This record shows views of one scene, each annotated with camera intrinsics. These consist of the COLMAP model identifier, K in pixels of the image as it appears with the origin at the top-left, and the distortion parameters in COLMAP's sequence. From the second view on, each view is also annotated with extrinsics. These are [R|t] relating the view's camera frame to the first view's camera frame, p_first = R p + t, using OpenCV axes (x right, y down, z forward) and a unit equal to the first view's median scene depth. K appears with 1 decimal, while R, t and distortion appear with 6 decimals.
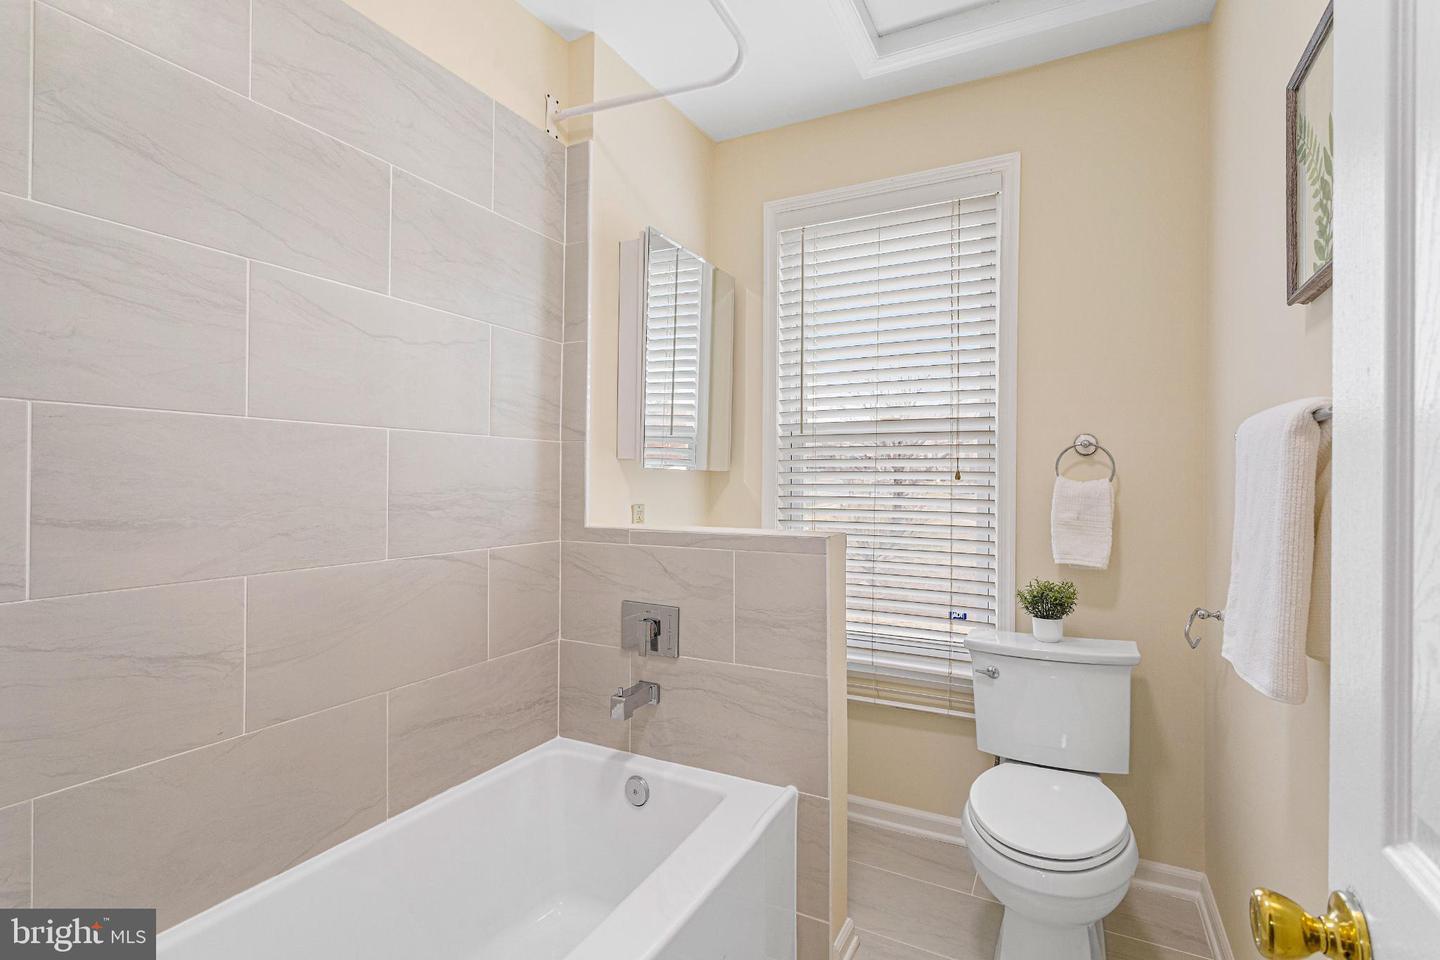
lens RADIAL K [[694.0, 0, 696.7], [0, 694.0, 457.7], [0, 0, 1]] dist [0.000980, 0.000376]
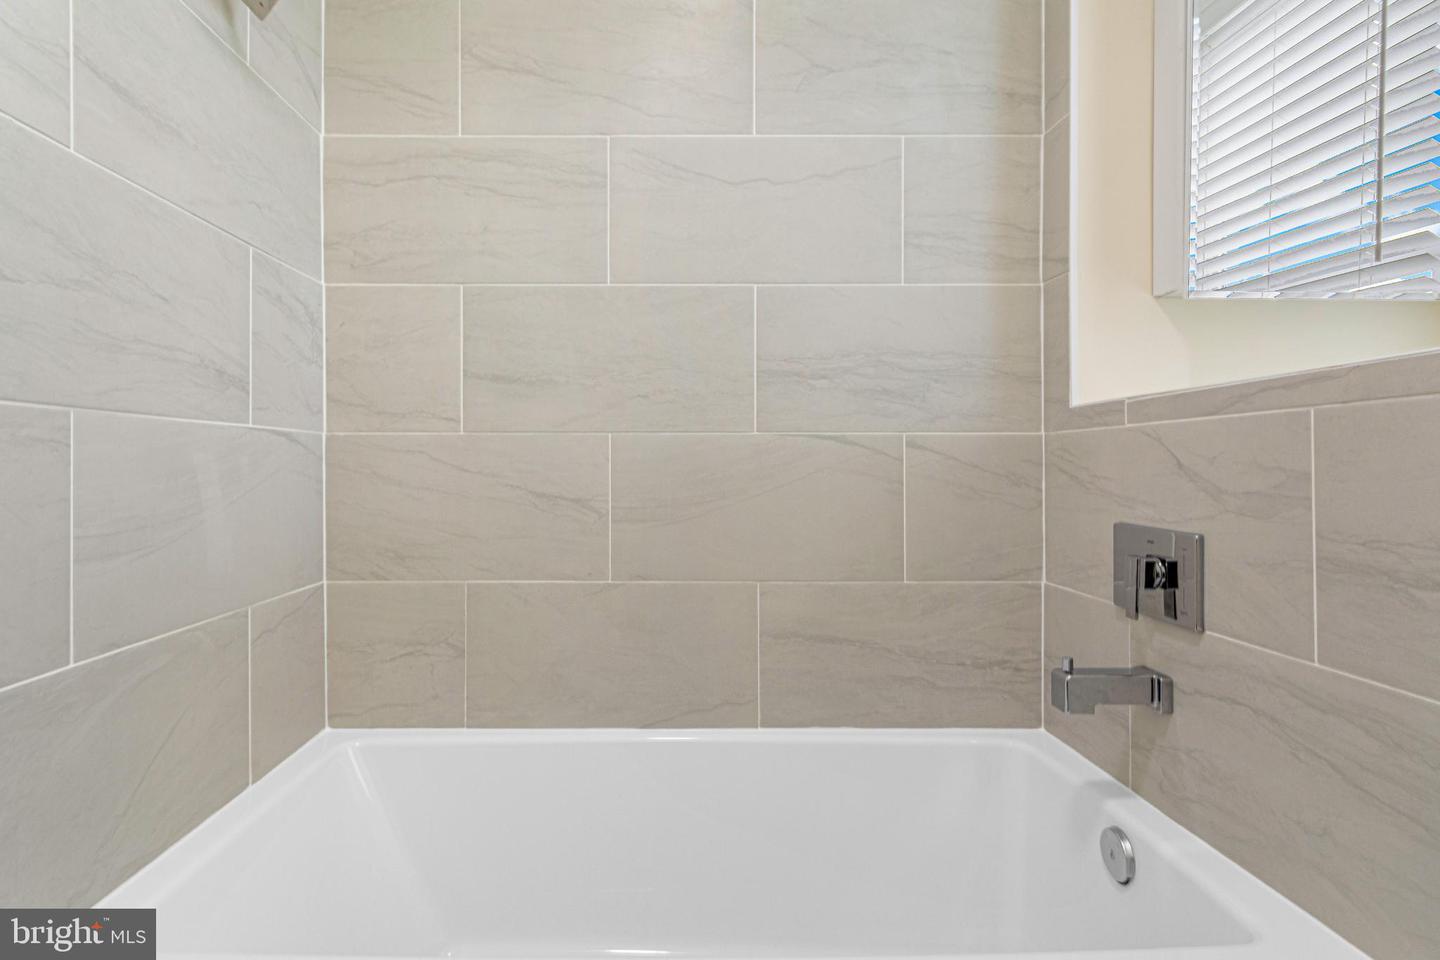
lens RADIAL K [[694.0, 0, 696.7], [0, 694.0, 457.7], [0, 0, 1]] dist [0.000980, 0.000376]
pose [[0.479718, -0.019424, -0.877208, 0.245160], [0.017174, 0.999771, -0.012746, 0.159128], [0.877255, -0.008951, 0.479941, 0.430963]]
